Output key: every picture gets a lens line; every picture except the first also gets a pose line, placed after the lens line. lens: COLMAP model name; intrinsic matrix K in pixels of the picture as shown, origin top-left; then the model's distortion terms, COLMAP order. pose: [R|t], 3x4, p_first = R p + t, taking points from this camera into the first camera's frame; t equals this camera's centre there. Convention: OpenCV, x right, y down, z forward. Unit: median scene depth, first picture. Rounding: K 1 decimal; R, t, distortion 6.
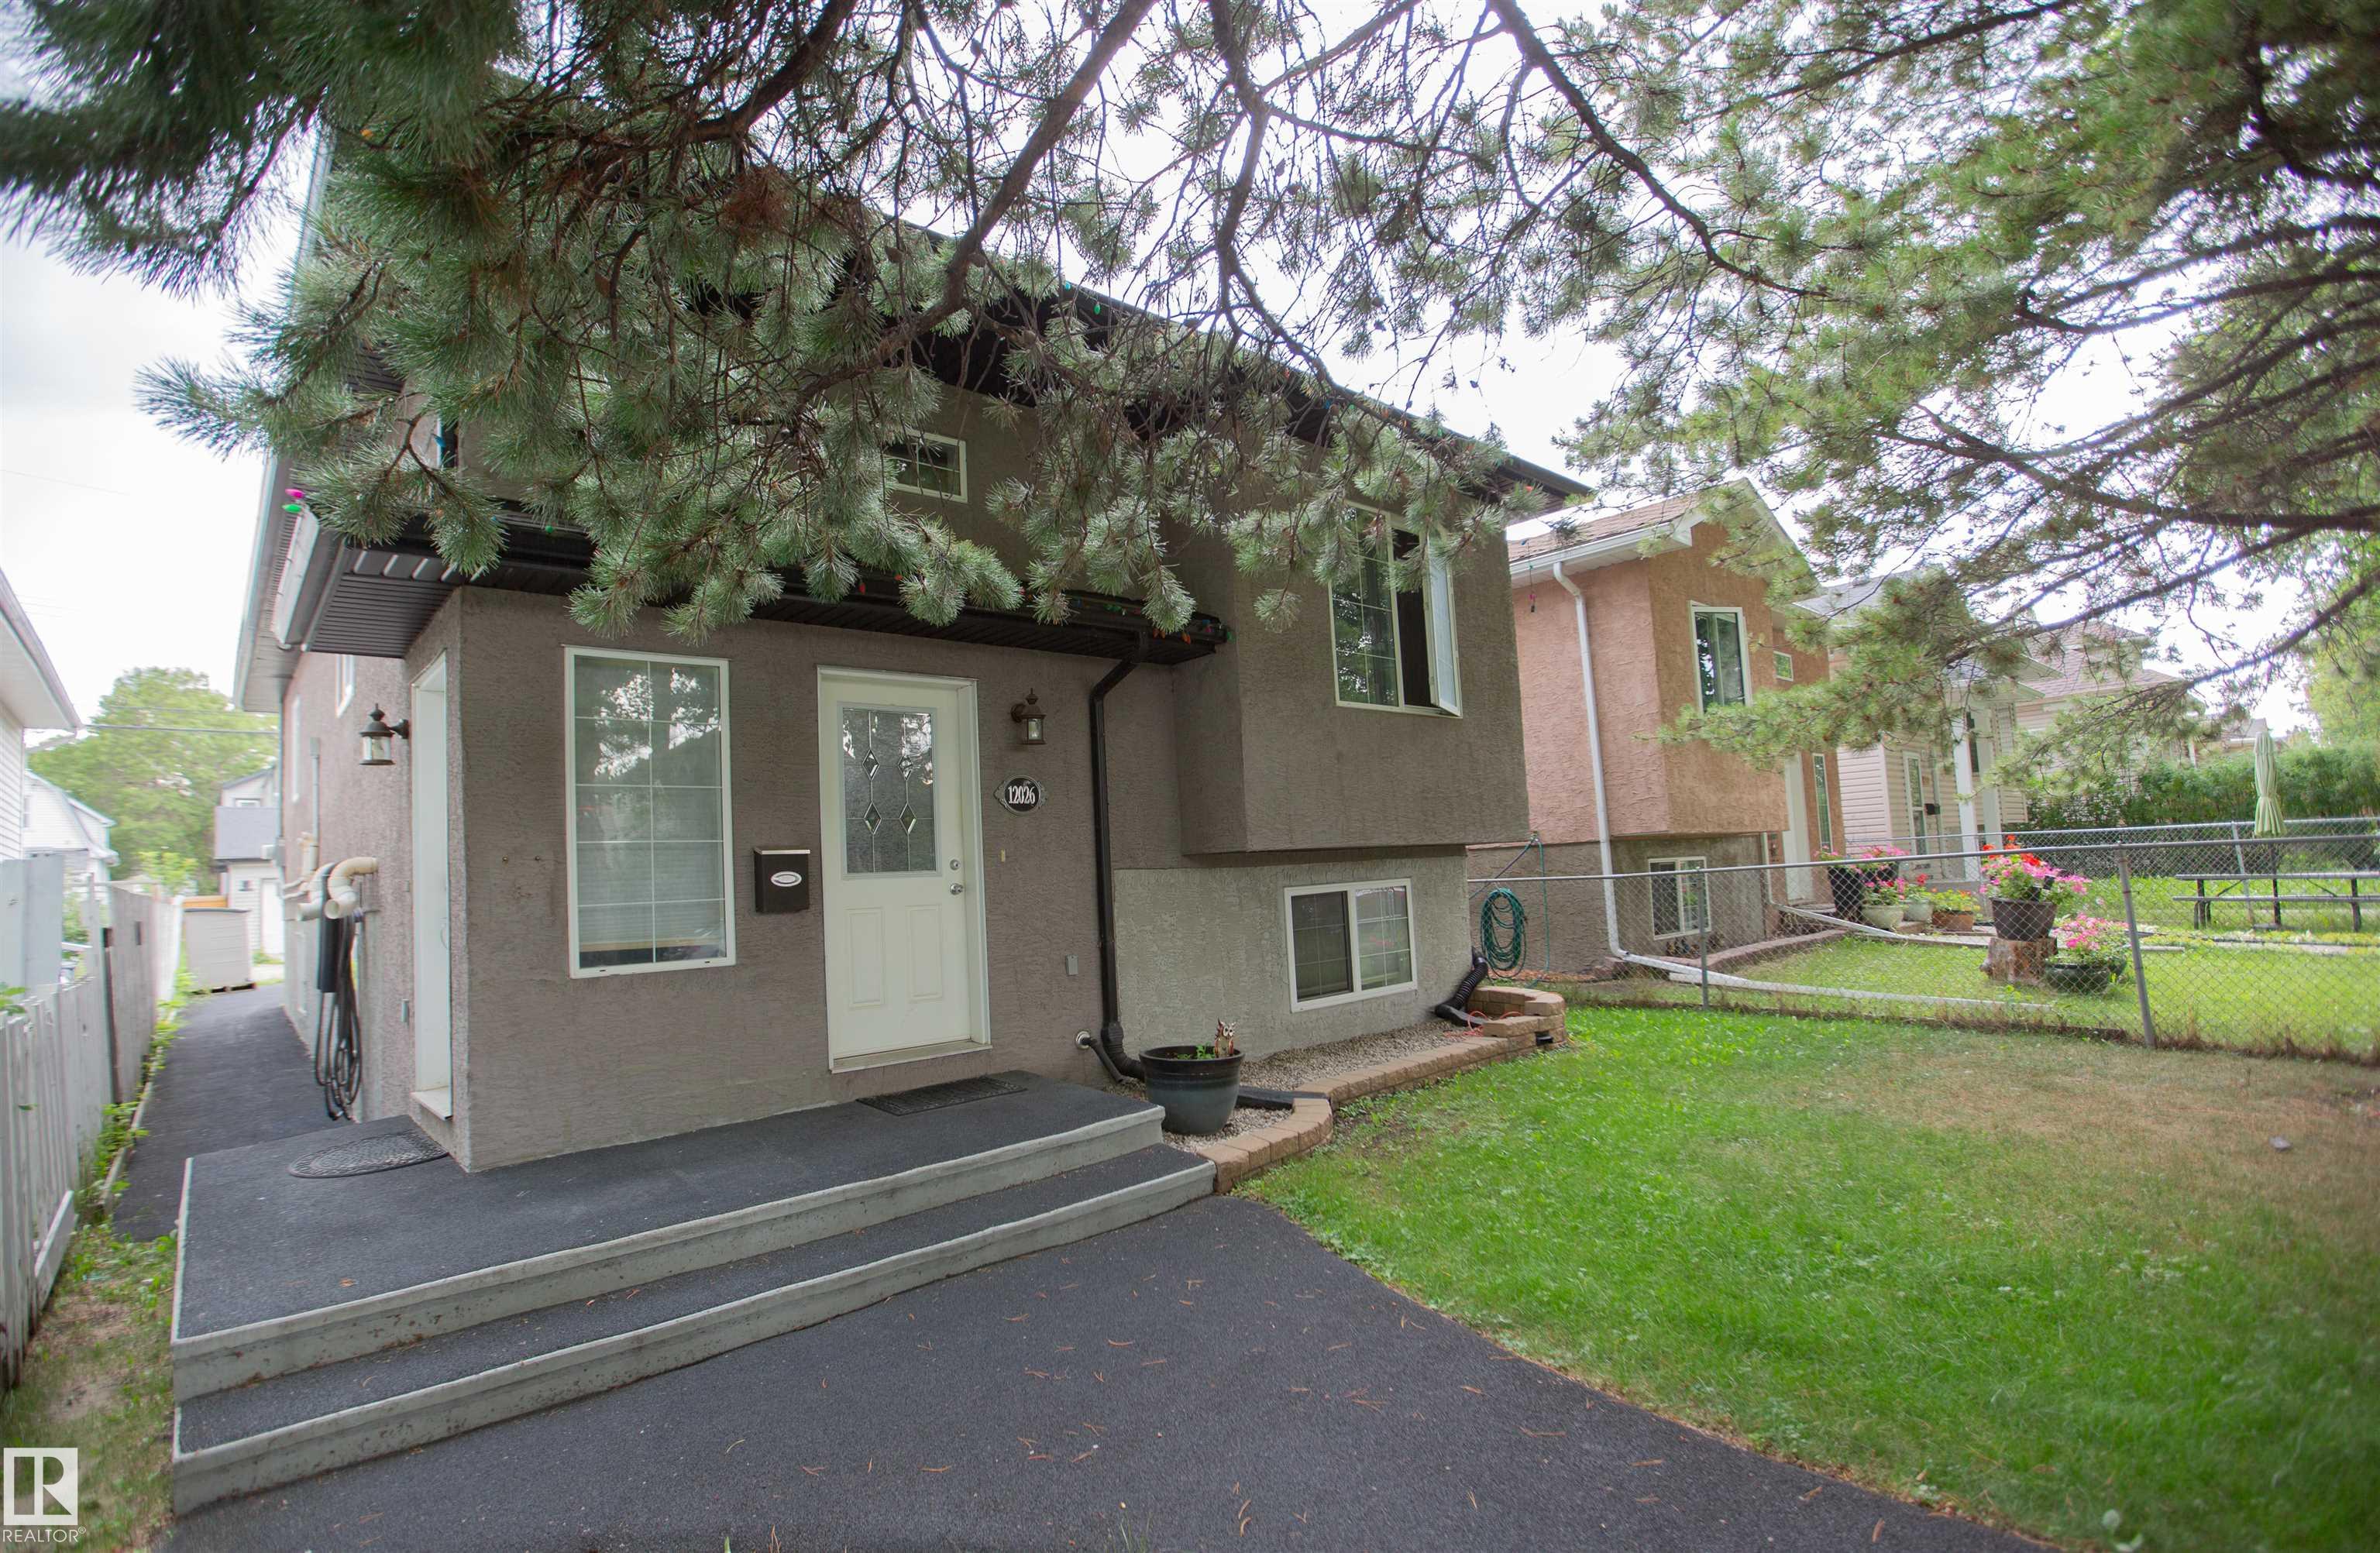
lens RADIAL K [[1158.6, 0, 1160.3], [0, 1158.6, 786.3], [0, 0, 1]] dist [-0.061829, 0.032085]
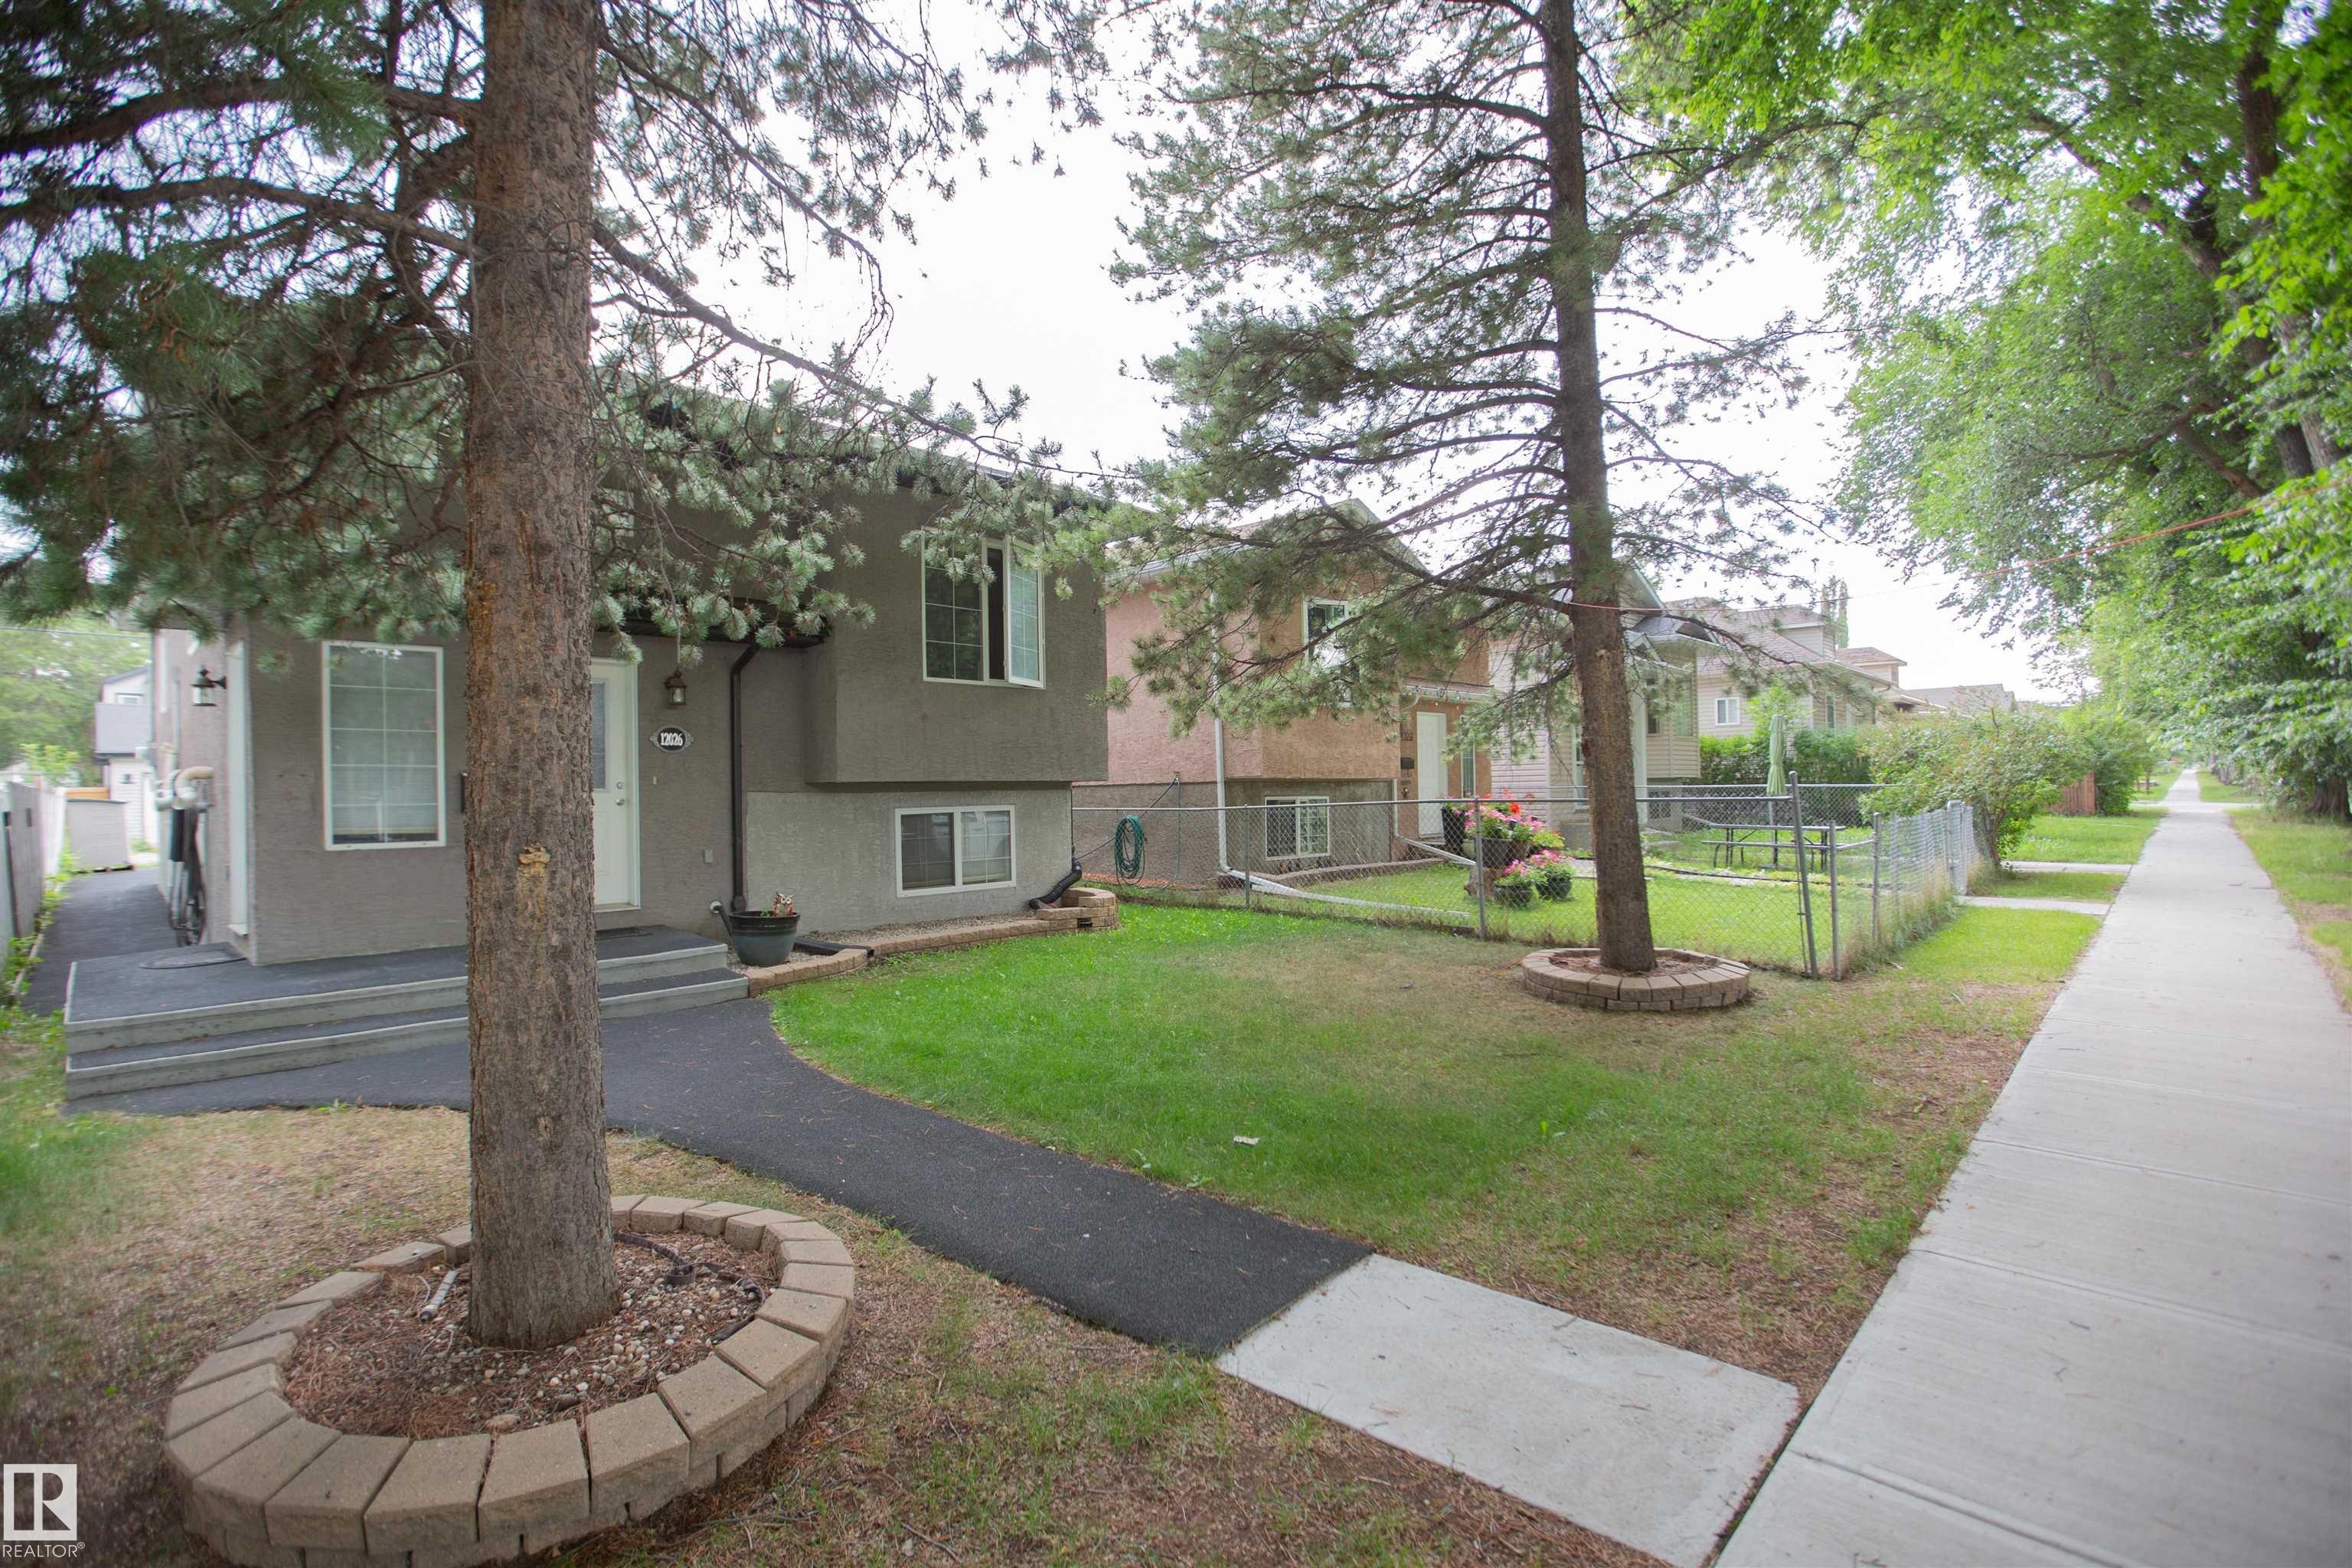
lens RADIAL K [[1139.2, 0, 1164.2], [0, 1139.2, 781.9], [0, 0, 1]] dist [-0.050548, 0.020472]
pose [[0.997005, 0.034280, 0.069327, 0.347461], [-0.038641, 0.997292, 0.062571, -0.044829], [-0.066995, -0.065063, 0.995630, -0.400670]]
